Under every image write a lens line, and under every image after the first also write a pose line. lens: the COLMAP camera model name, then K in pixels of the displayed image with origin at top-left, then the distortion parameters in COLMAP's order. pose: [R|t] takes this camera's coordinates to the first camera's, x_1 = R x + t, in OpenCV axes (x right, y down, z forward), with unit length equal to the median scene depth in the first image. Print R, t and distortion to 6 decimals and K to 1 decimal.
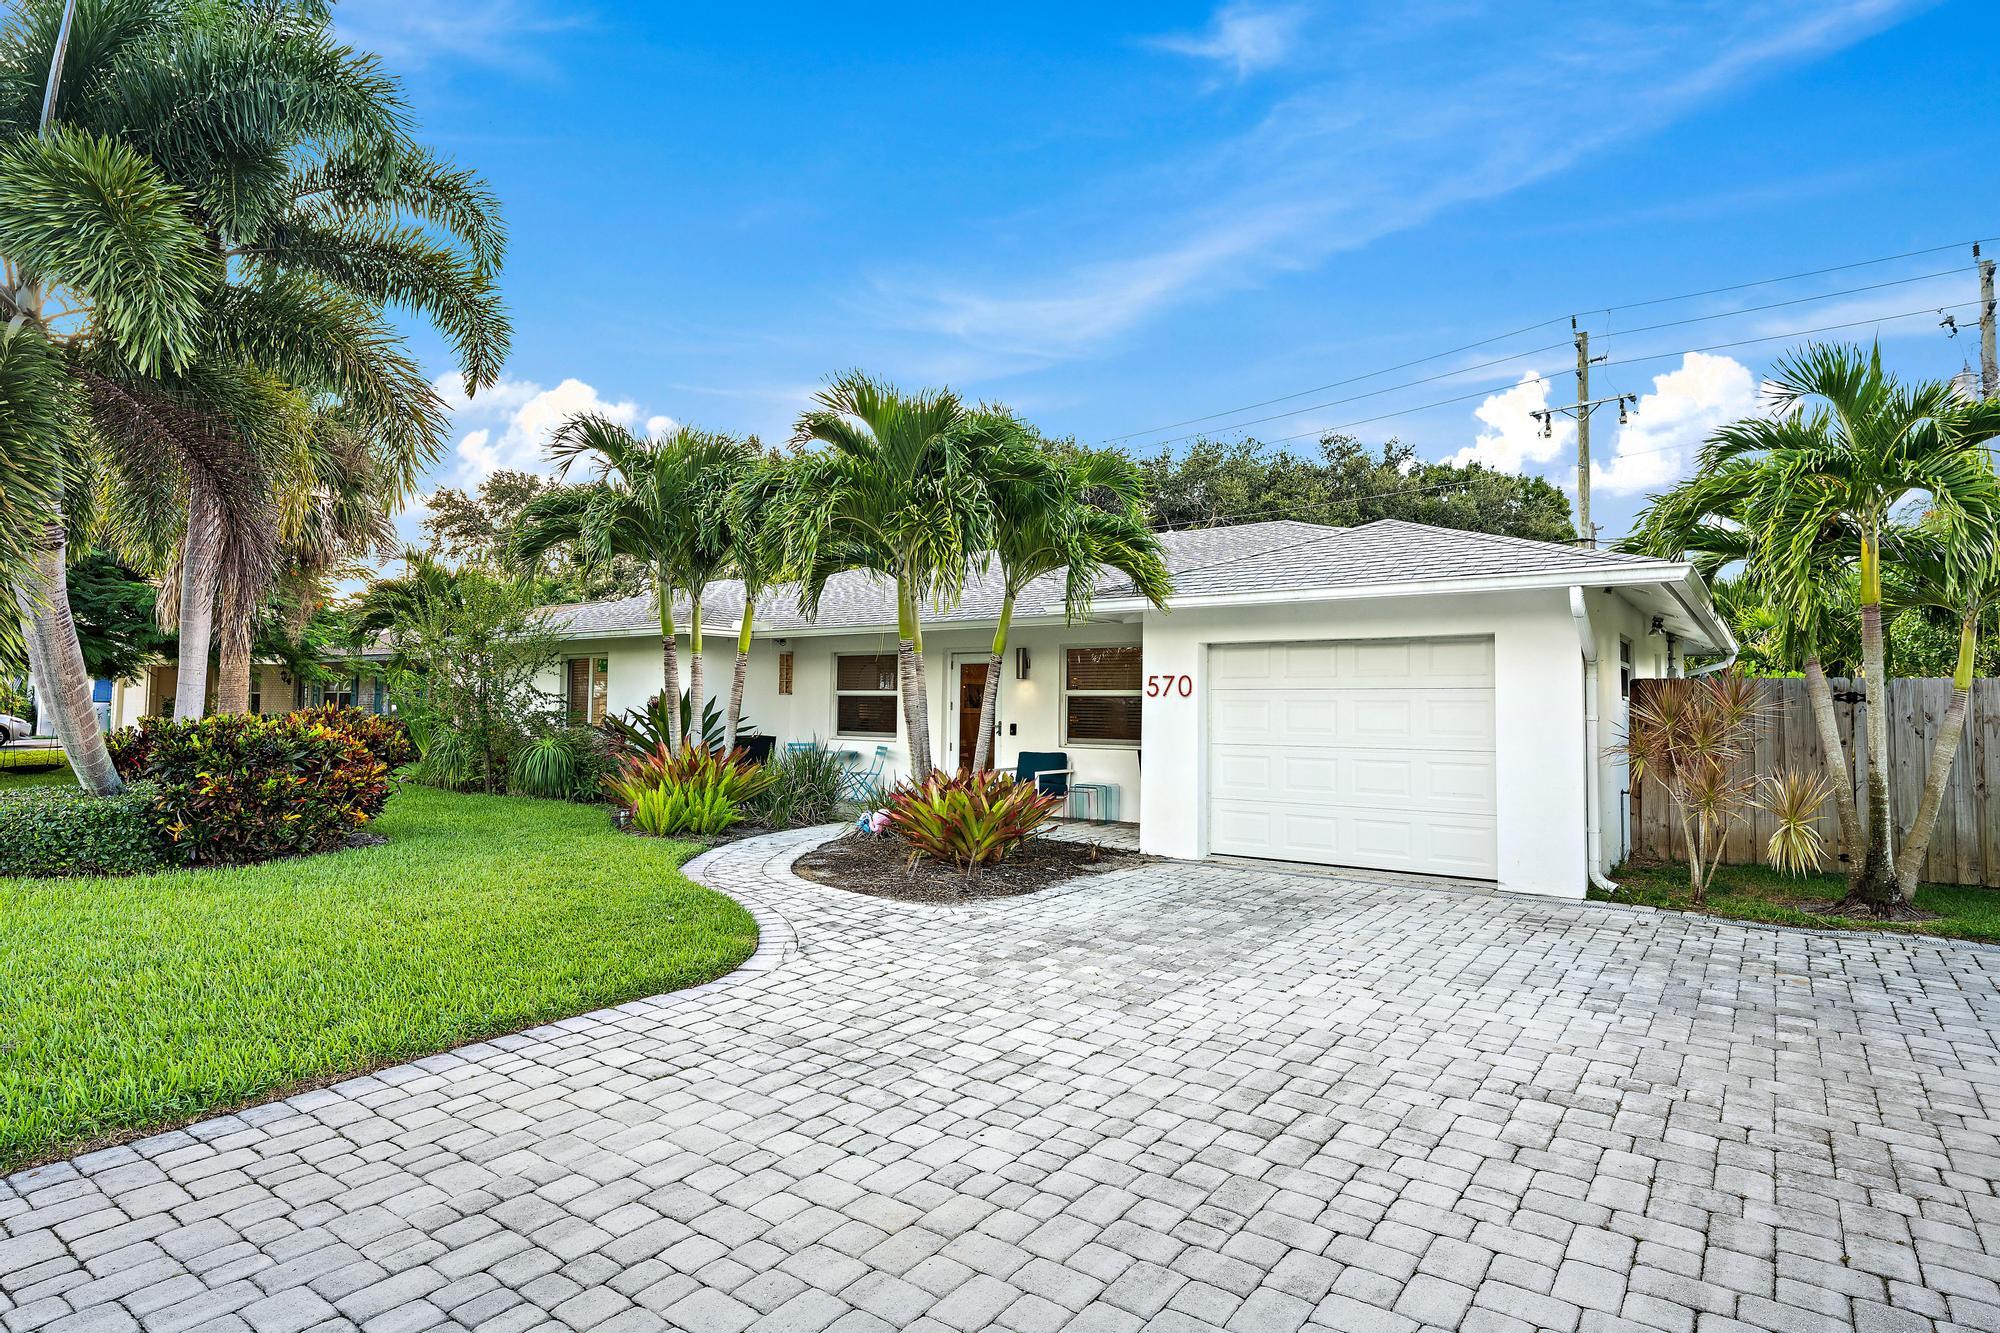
lens RADIAL K [[1088.2, 0, 999.9], [0, 1088.2, 658.0], [0, 0, 1]] dist [0.000635, 0.000419]
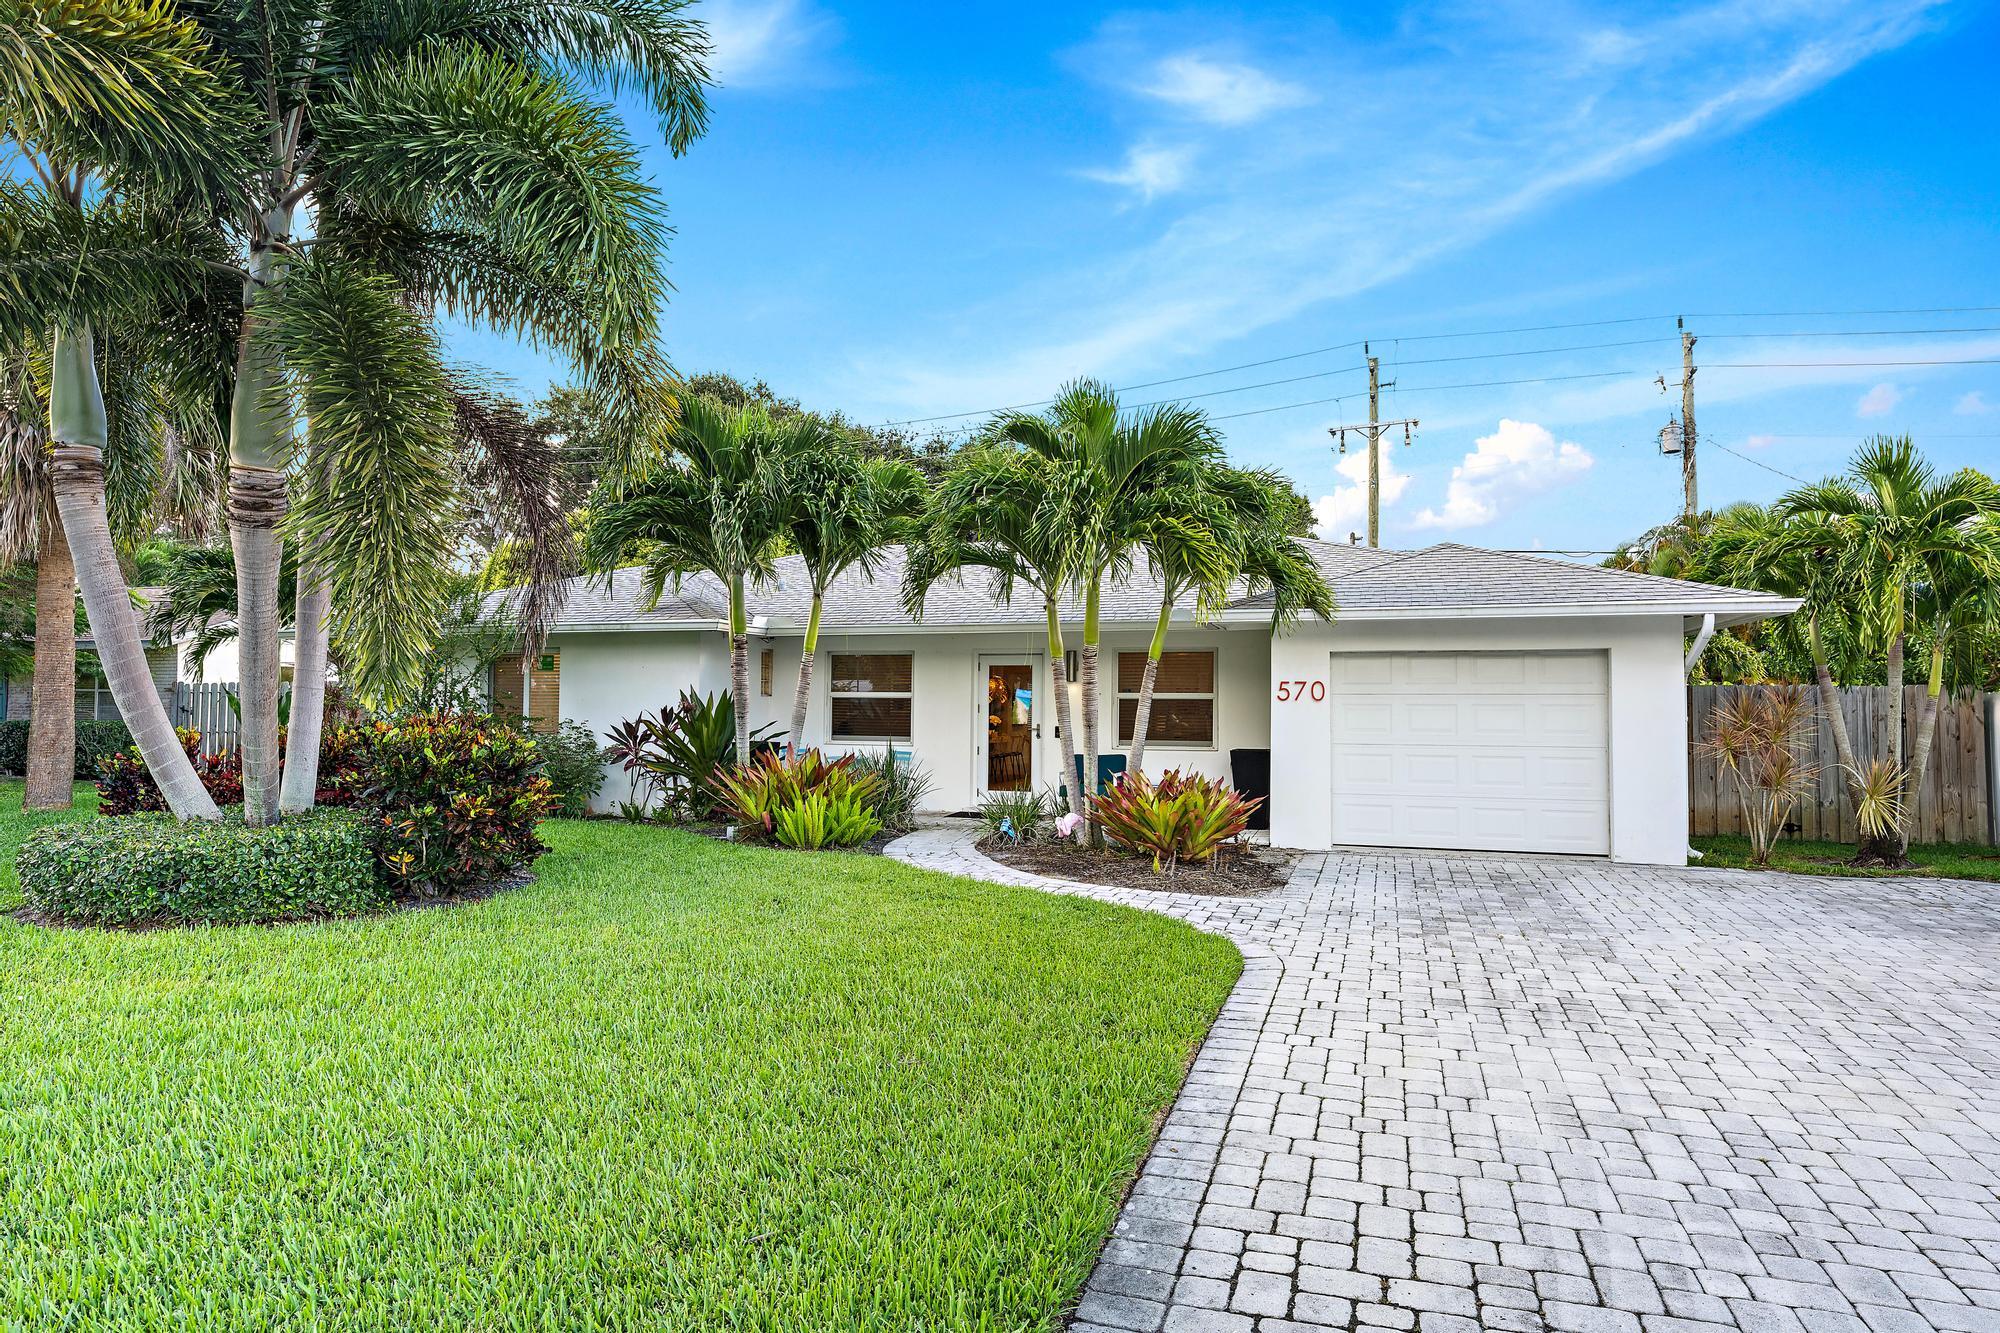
lens RADIAL K [[1200.4, 0, 999.6], [0, 1200.4, 676.6], [0, 0, 1]] dist [-0.000879, 0.000285]
pose [[0.945976, 0.005678, 0.324188, -0.509249], [-0.012809, 0.999721, 0.019867, -0.008358], [-0.323985, -0.022946, 0.945784, -0.025730]]
